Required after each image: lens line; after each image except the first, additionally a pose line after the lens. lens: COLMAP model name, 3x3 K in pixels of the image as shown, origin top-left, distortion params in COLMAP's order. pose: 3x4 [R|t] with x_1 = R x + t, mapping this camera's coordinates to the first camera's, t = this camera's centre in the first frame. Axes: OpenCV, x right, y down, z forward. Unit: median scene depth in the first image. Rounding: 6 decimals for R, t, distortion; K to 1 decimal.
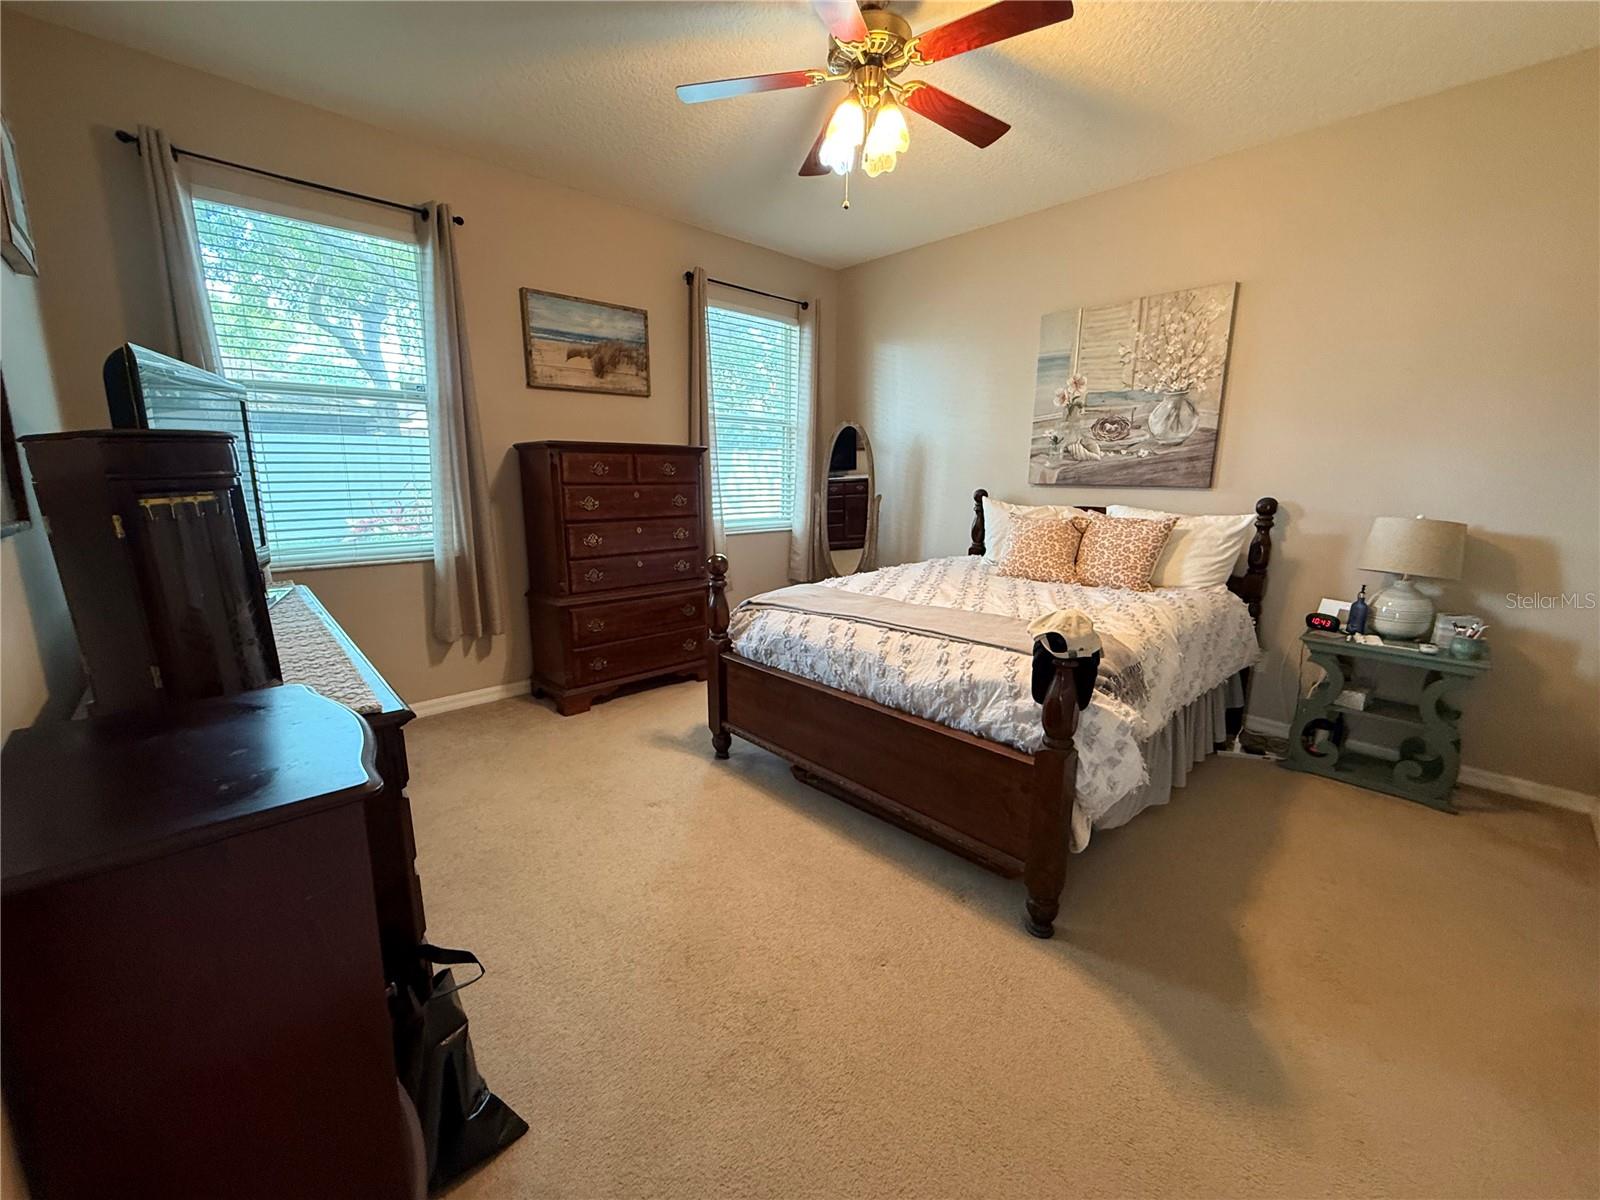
lens RADIAL K [[640.2, 0, 796.1], [0, 640.2, 598.4], [0, 0, 1]] dist [0.001548, -0.000036]
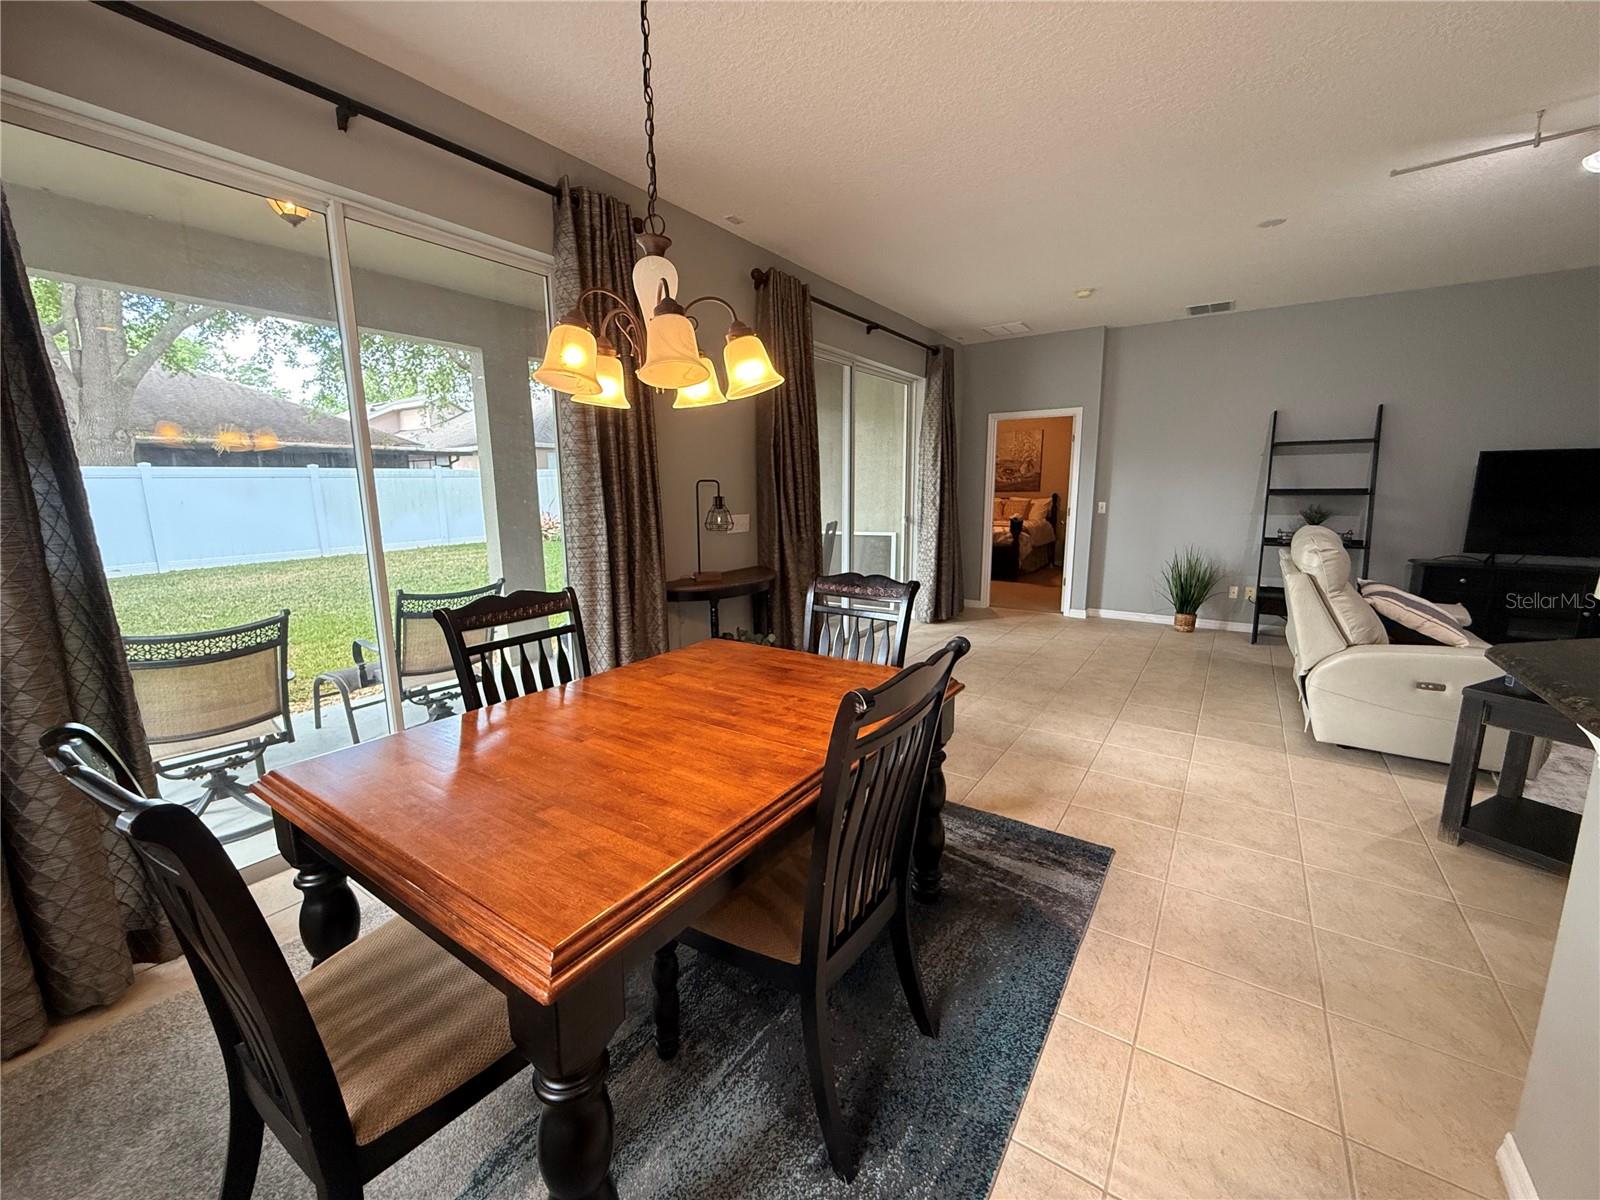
lens RADIAL K [[640.2, 0, 803.0], [0, 640.2, 602.6], [0, 0, 1]] dist [0.001548, -0.000036]
pose [[0.975622, -0.060516, 0.210948, -1.169704], [0.065275, 0.997744, -0.015664, 0.344251], [-0.209525, 0.029052, 0.977372, -1.793842]]
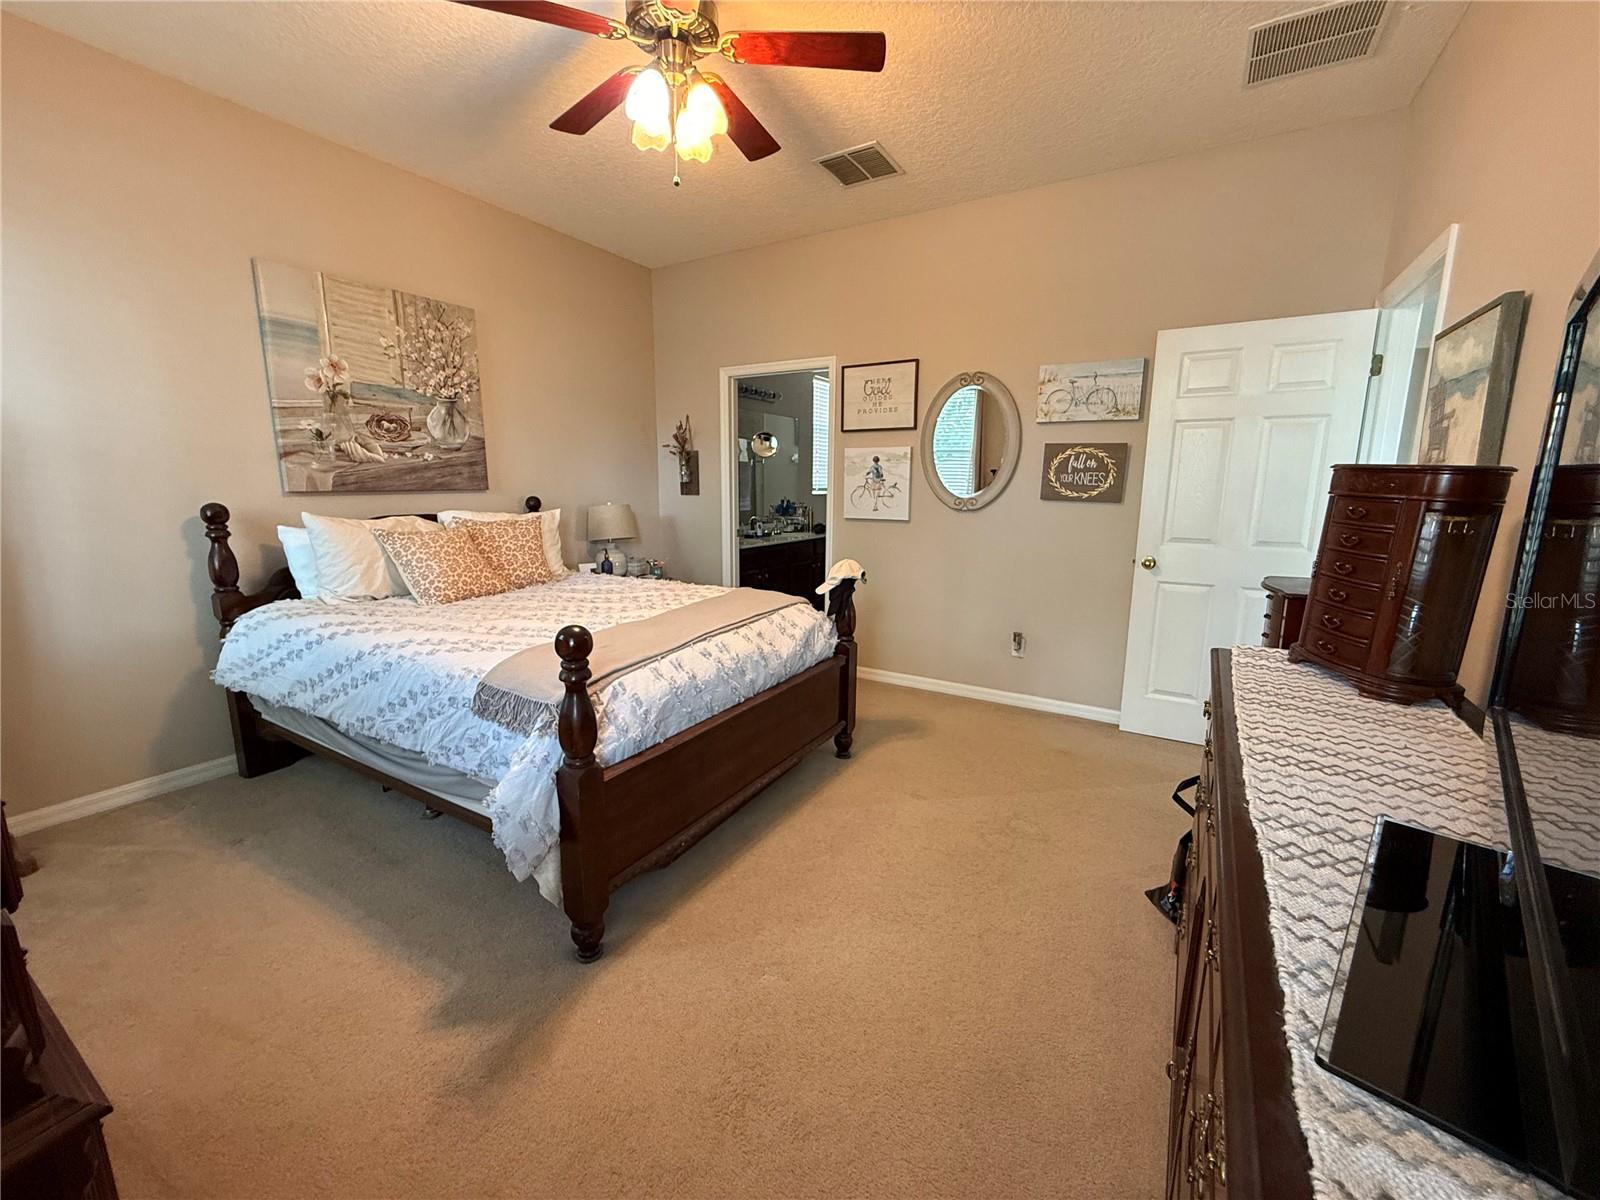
lens RADIAL K [[640.2, 0, 804.2], [0, 640.2, 598.5], [0, 0, 1]] dist [0.001548, -0.000036]
pose [[-0.277001, -0.187975, 0.942303, -0.573217], [0.176422, 0.954056, 0.242181, -0.155091], [-0.944535, 0.233328, -0.231112, 0.731481]]
